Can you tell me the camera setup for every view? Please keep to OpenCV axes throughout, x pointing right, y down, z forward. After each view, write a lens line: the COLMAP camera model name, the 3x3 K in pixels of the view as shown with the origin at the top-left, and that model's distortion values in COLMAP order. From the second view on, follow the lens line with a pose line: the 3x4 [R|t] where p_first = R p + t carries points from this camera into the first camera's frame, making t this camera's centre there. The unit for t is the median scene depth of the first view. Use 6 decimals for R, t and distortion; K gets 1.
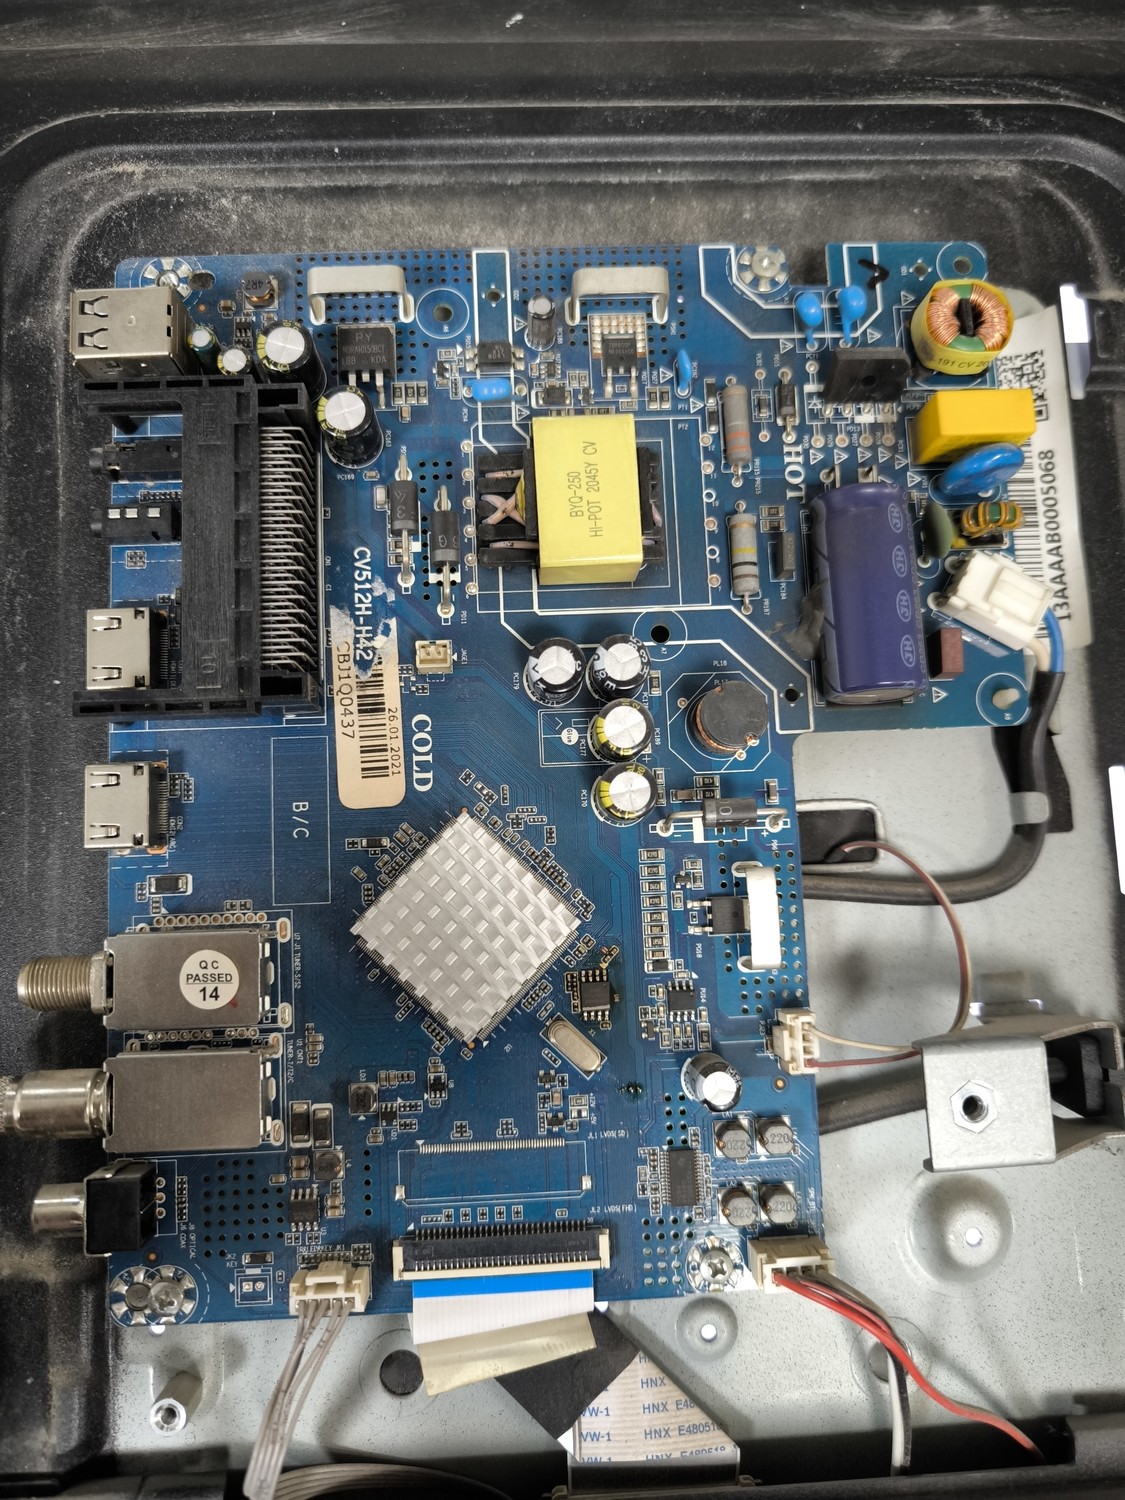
lens RADIAL K [[1036.9, 0, 564.5], [0, 1036.9, 755.6], [0, 0, 1]] dist [-0.023806, -0.002095]
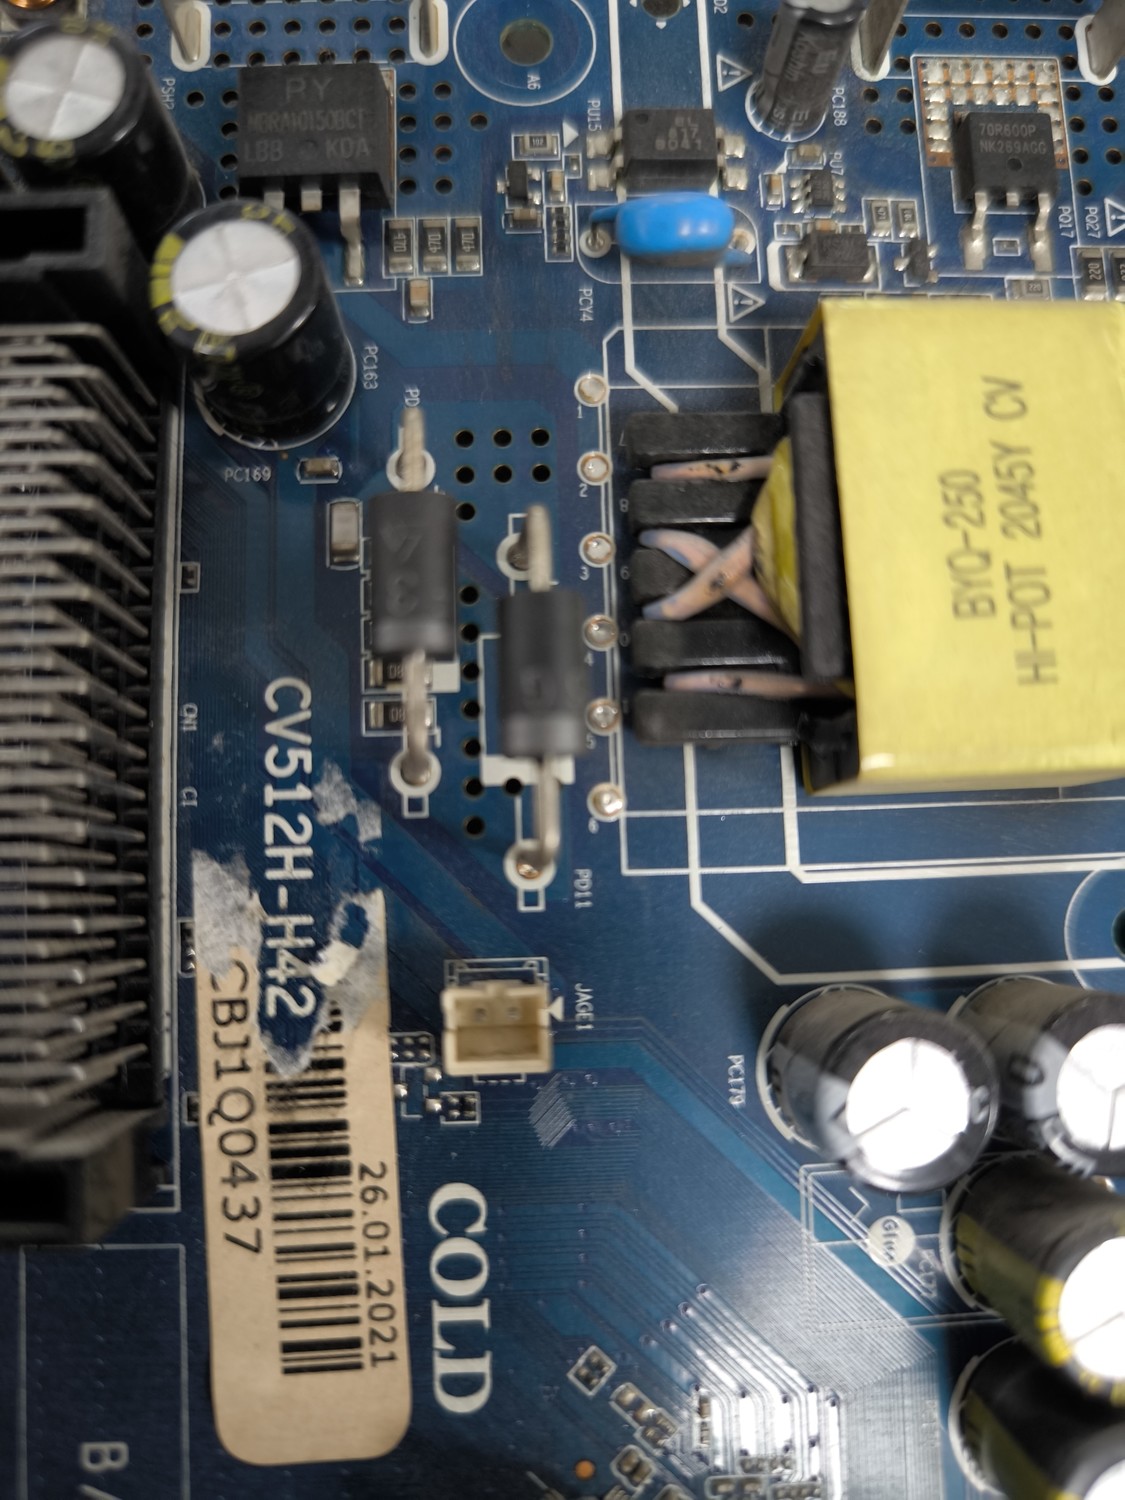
lens RADIAL K [[1144.4, 0, 562.7], [0, 1144.4, 746.5], [0, 0, 1]] dist [-0.104093, 0.014128]
pose [[0.999871, 0.011500, -0.011200, -0.099966], [-0.011603, 0.999891, -0.009134, -0.176116], [0.011094, 0.009262, 0.999896, 0.623548]]
